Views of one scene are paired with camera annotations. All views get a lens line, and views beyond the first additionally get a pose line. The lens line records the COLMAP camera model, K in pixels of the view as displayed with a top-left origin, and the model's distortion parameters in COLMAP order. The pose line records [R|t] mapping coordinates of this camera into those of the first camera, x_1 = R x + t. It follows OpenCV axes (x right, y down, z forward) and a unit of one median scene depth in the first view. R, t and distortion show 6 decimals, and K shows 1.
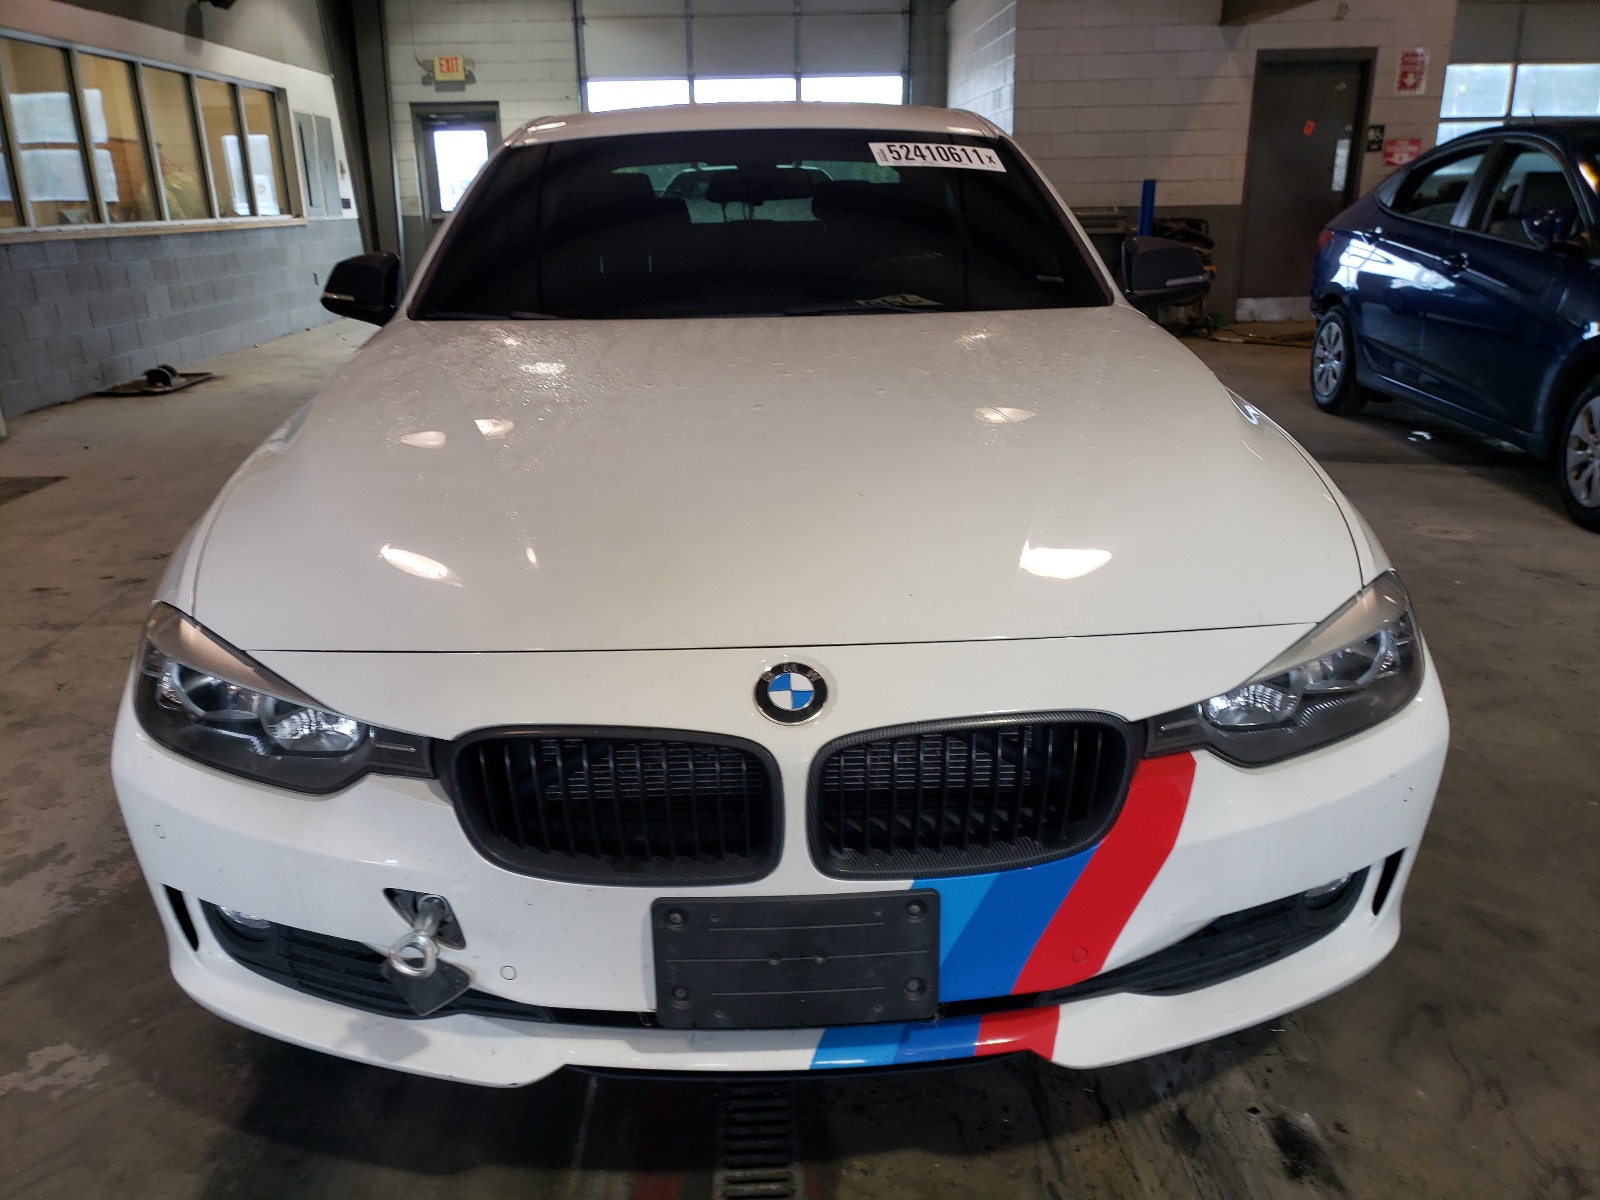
lens RADIAL K [[1221.9, 0, 792.9], [0, 1221.9, 610.7], [0, 0, 1]] dist [0.019057, -0.003783]
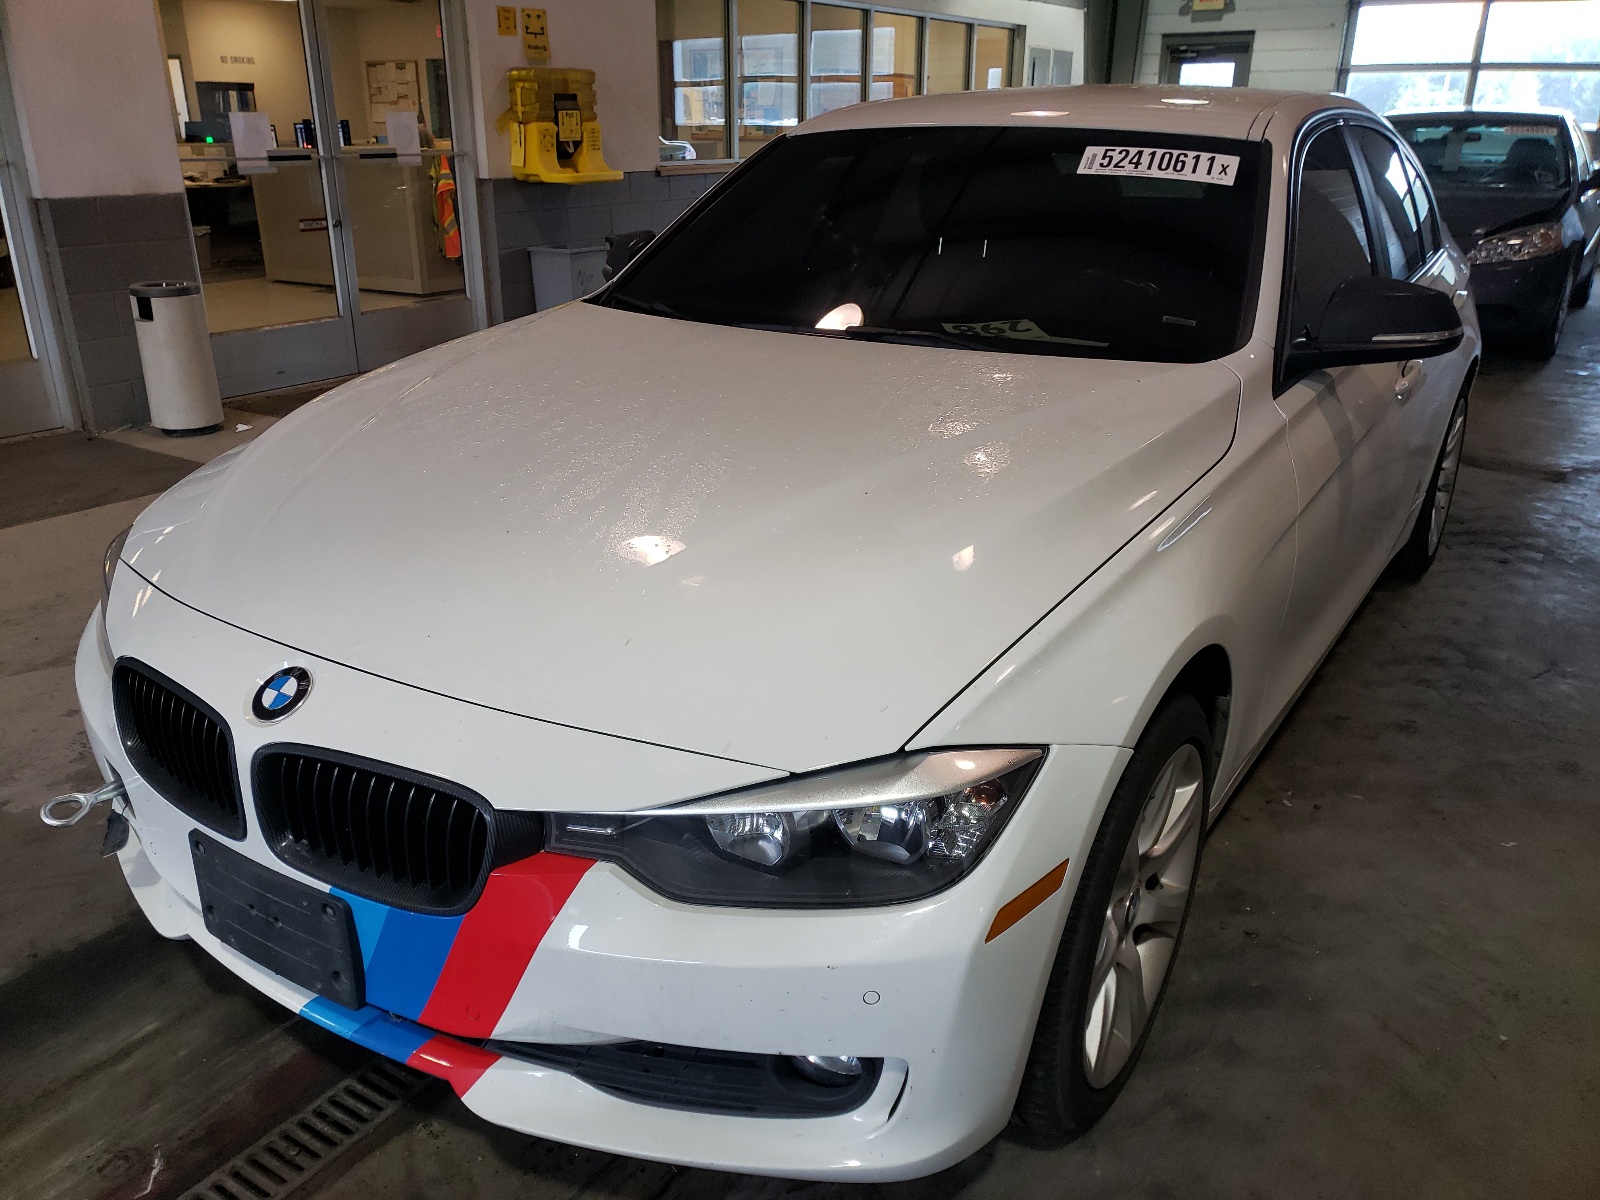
lens RADIAL K [[1221.9, 0, 792.9], [0, 1221.9, 610.7], [0, 0, 1]] dist [0.019057, -0.003783]
pose [[0.827810, 0.231932, -0.510822, 0.098513], [-0.204765, 0.972635, 0.109782, -0.023810], [0.522305, 0.013719, 0.852648, 0.027400]]
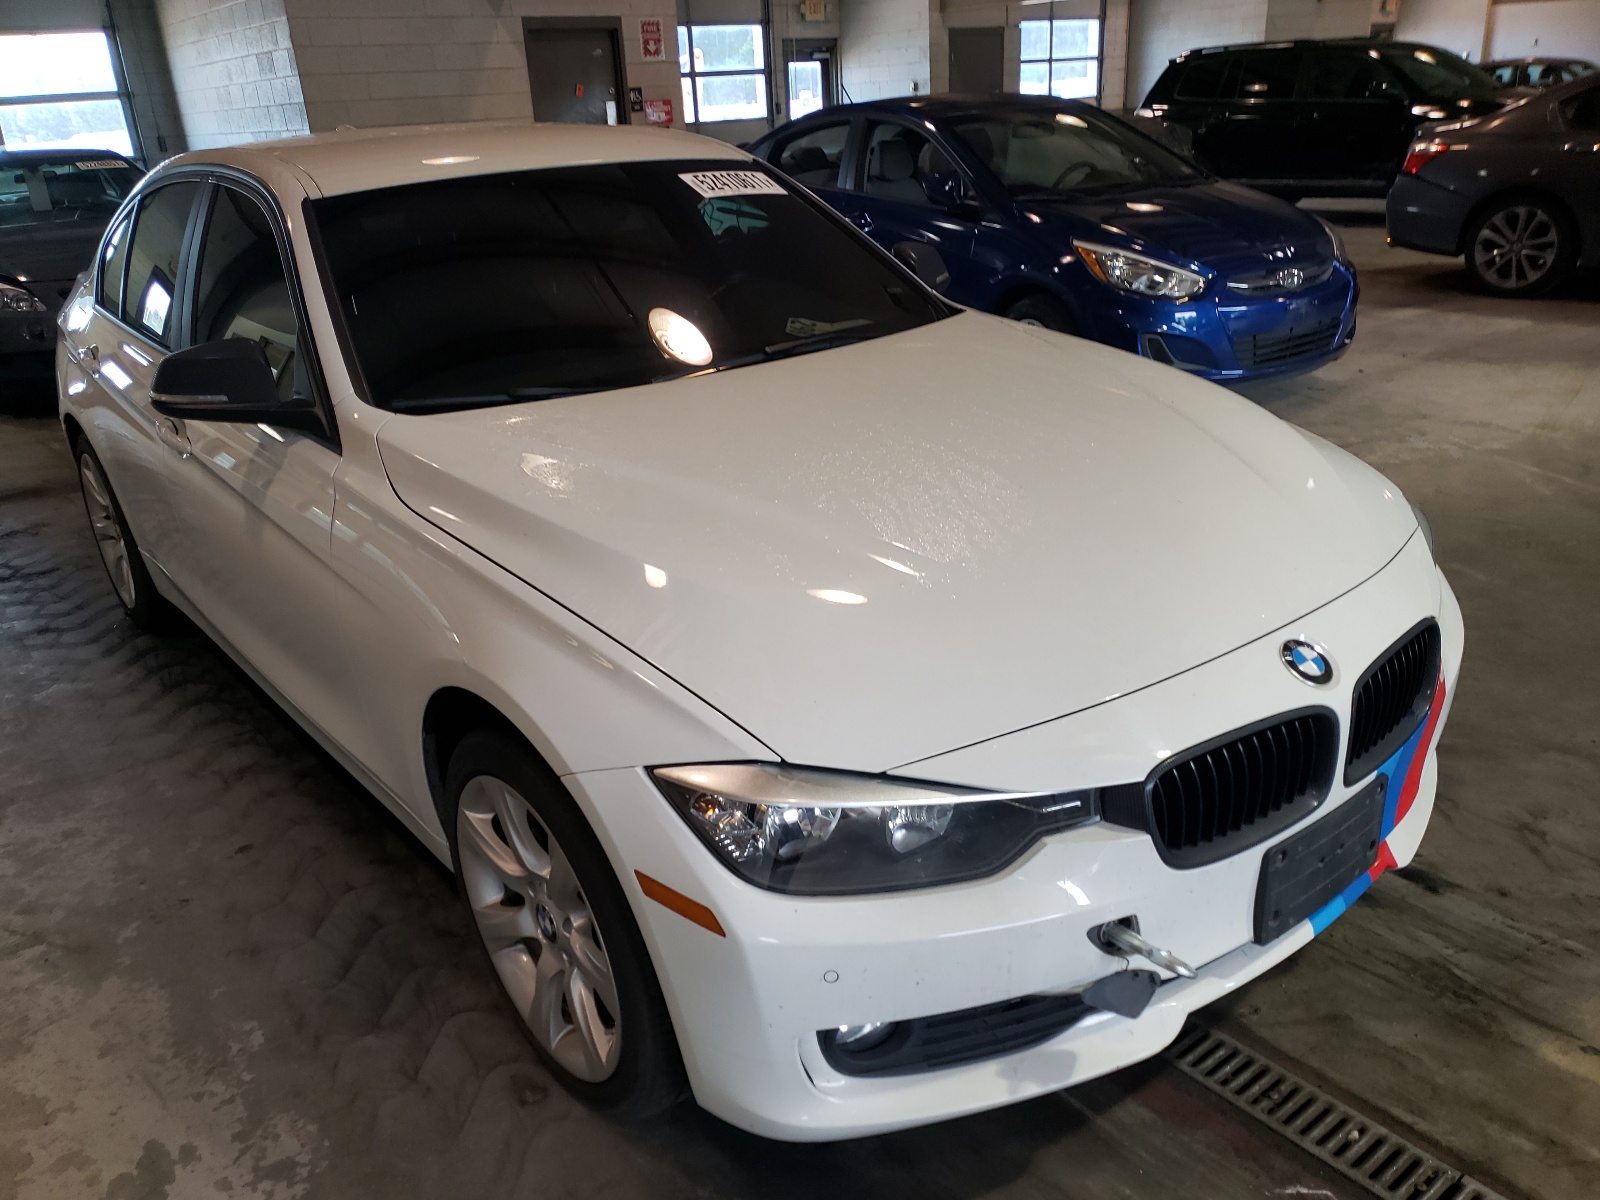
lens RADIAL K [[1228.4, 0, 800.0], [0, 1228.4, 600.0], [0, 0, 1]] dist [0.001570, -0.006386]
pose [[0.805323, -0.240016, 0.542076, -0.115940], [0.223058, 0.969862, 0.098046, -0.025231], [-0.549272, 0.041955, 0.834590, 0.020050]]
